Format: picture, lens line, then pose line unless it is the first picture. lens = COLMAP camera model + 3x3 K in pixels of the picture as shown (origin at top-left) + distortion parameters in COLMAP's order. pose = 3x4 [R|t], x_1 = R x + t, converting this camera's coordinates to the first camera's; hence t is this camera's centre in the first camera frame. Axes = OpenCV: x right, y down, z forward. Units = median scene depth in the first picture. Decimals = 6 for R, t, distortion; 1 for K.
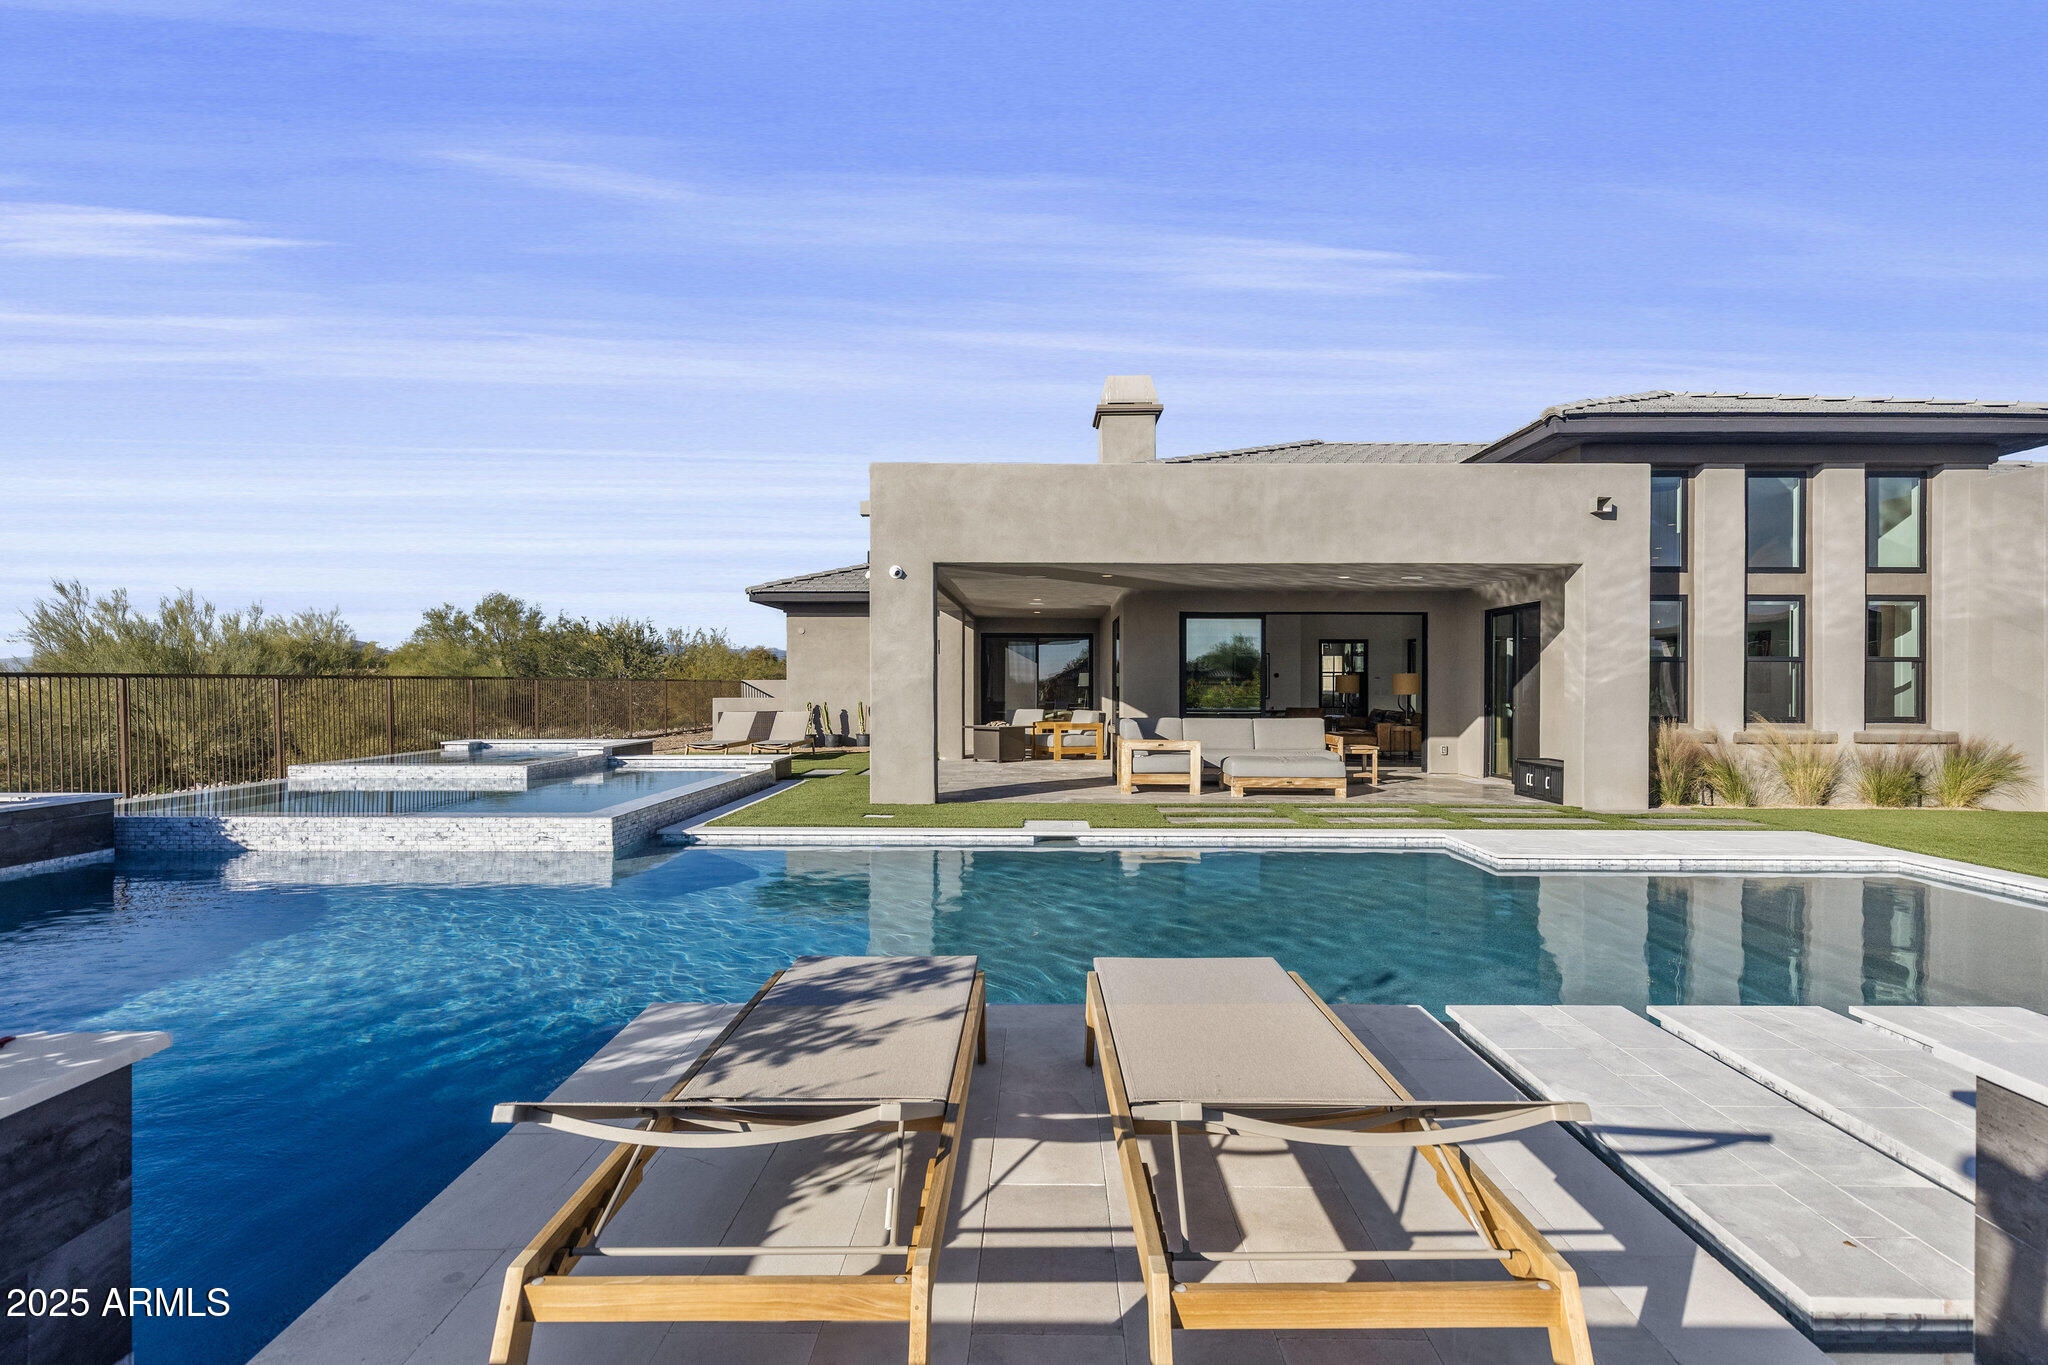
lens RADIAL K [[895.4, 0, 1024.2], [0, 895.4, 682.7], [0, 0, 1]] dist [0.002757, -0.000071]
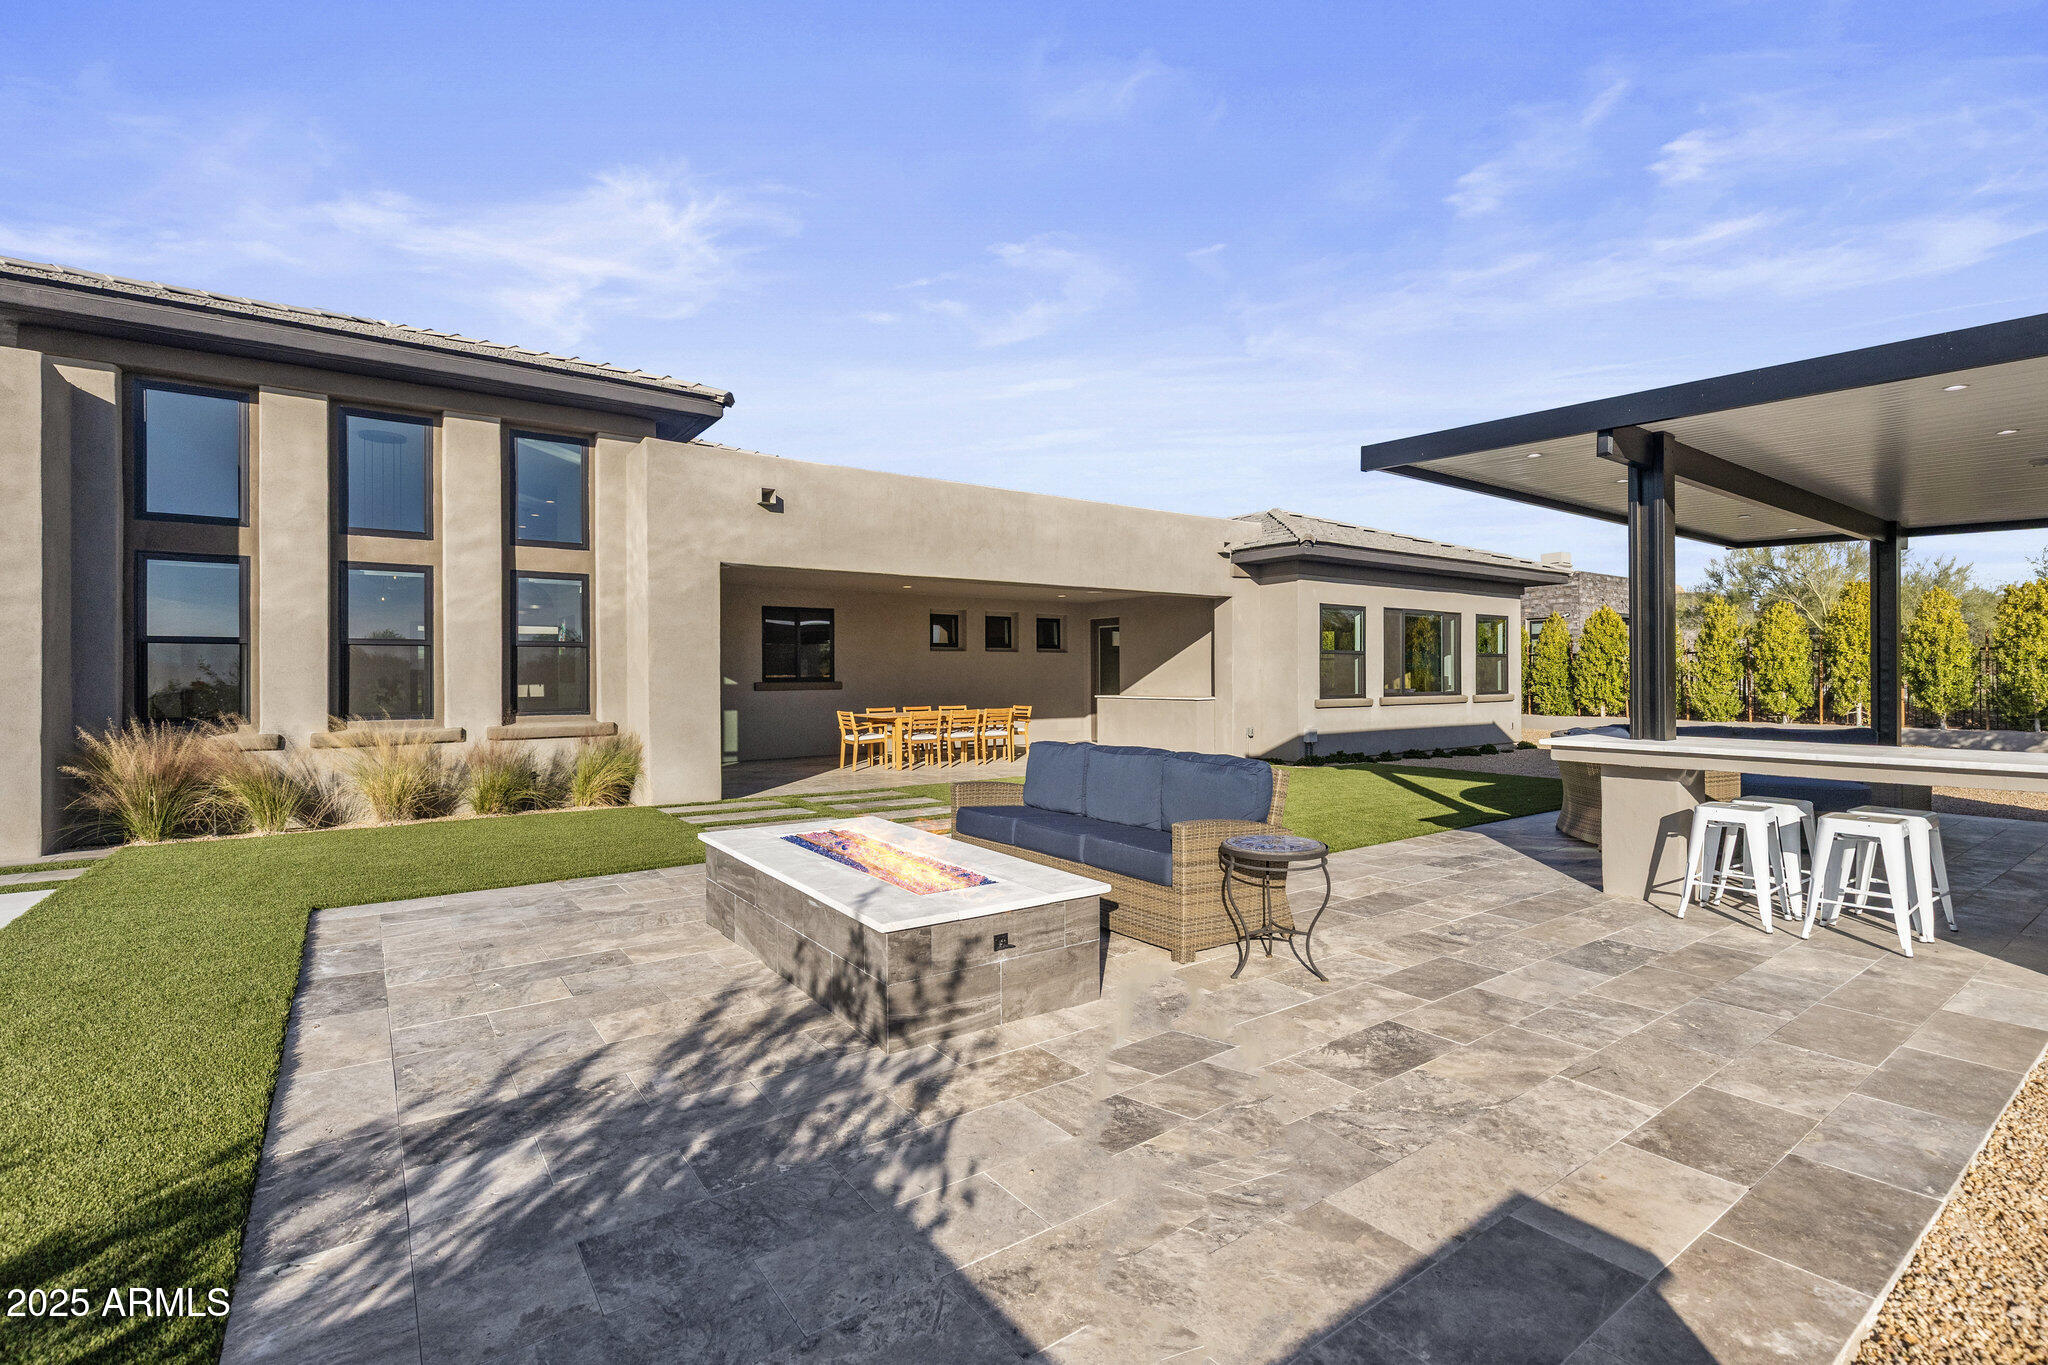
lens RADIAL K [[925.9, 0, 1041.9], [0, 925.9, 674.4], [0, 0, 1]] dist [0.021941, 0.000180]
pose [[0.801012, -0.011789, 0.598532, 0.809886], [0.013534, 0.999907, 0.001583, 0.010270], [-0.598495, 0.006832, 0.801098, -0.041454]]
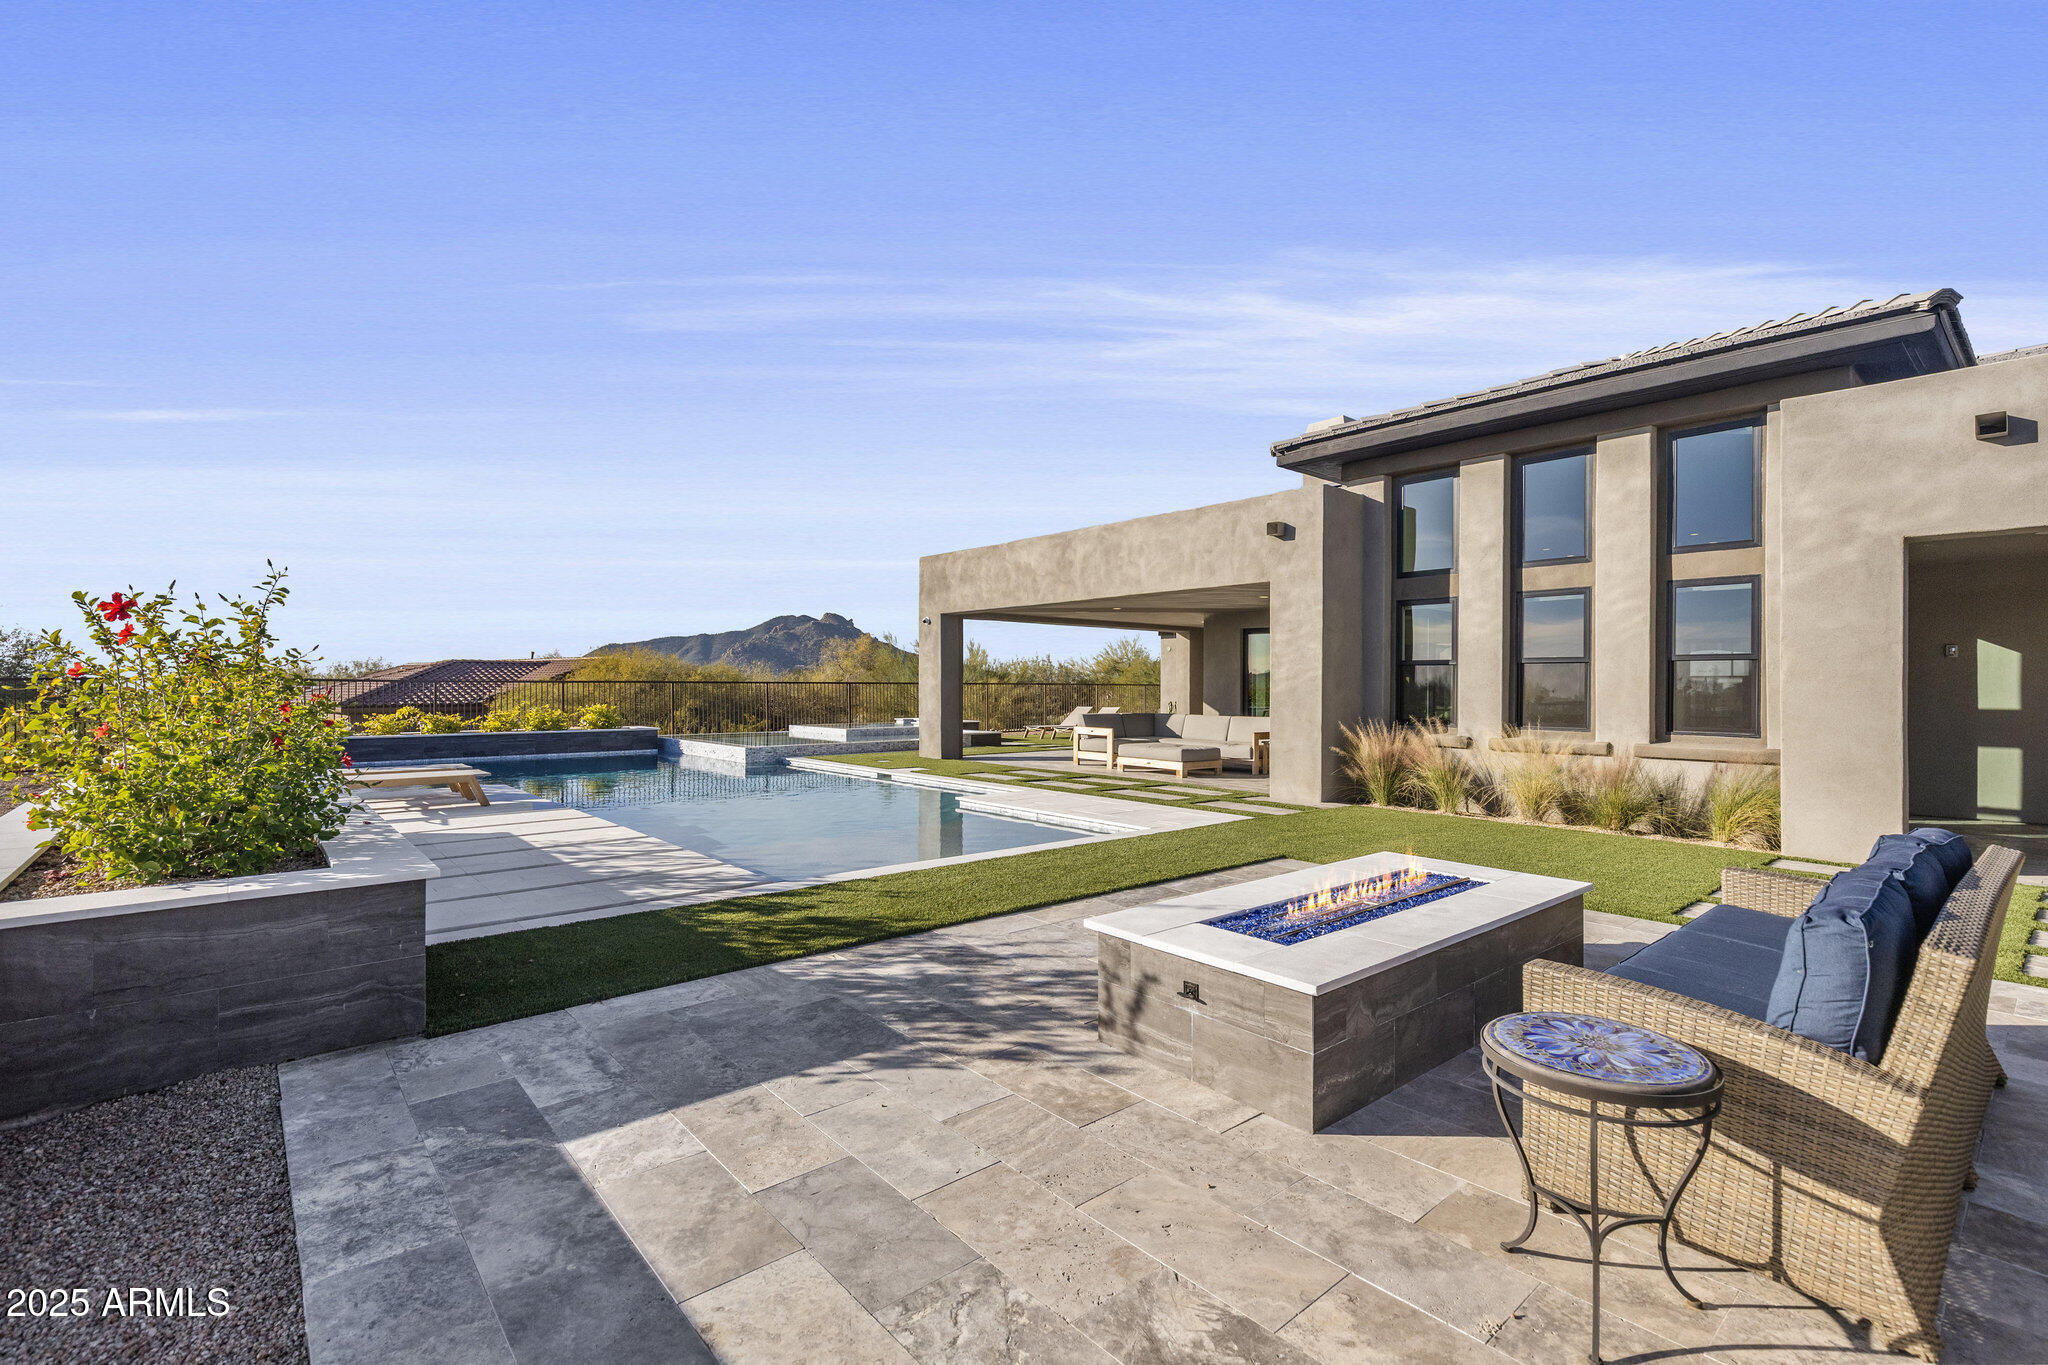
lens RADIAL K [[925.9, 0, 1043.1], [0, 925.9, 679.6], [0, 0, 1]] dist [0.021941, 0.000180]
pose [[0.676657, -0.007410, -0.736261, 1.192617], [-0.002937, 0.999914, -0.012763, 0.006923], [0.736292, 0.010798, 0.676577, -0.010004]]
